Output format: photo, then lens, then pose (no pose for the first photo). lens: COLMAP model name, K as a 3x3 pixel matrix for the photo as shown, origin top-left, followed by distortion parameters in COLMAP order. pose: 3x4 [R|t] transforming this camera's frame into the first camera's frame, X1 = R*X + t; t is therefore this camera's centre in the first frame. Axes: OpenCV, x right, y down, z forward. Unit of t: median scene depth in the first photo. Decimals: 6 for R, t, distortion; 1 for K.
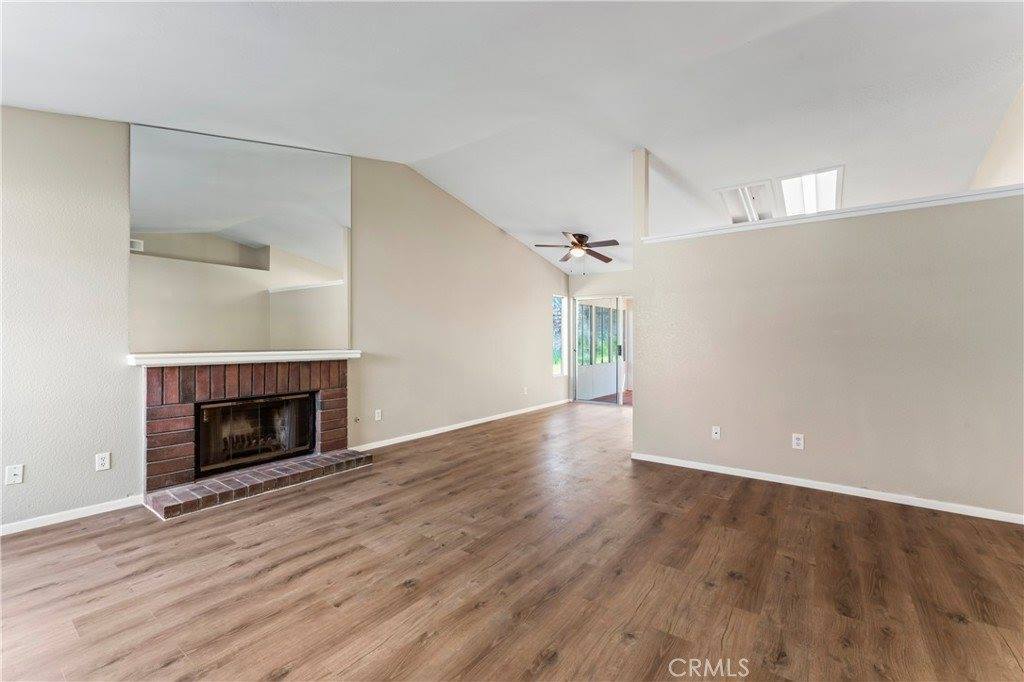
lens RADIAL K [[438.4, 0, 512.7], [0, 438.4, 339.3], [0, 0, 1]] dist [-0.000352, 0.000162]
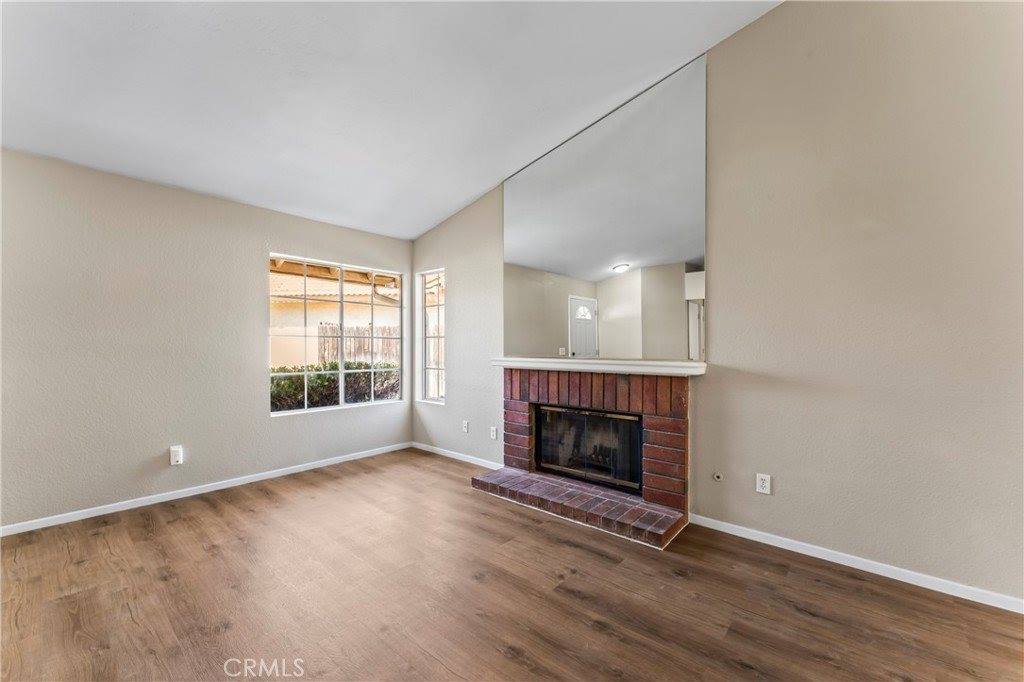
lens RADIAL K [[409.9, 0, 513.5], [0, 409.9, 345.3], [0, 0, 1]] dist [-0.000958, -0.000404]
pose [[-0.086151, -0.010268, -0.996229, 0.290259], [-0.004136, 0.999942, -0.009948, 0.008201], [0.996273, 0.003263, -0.086189, 0.919762]]
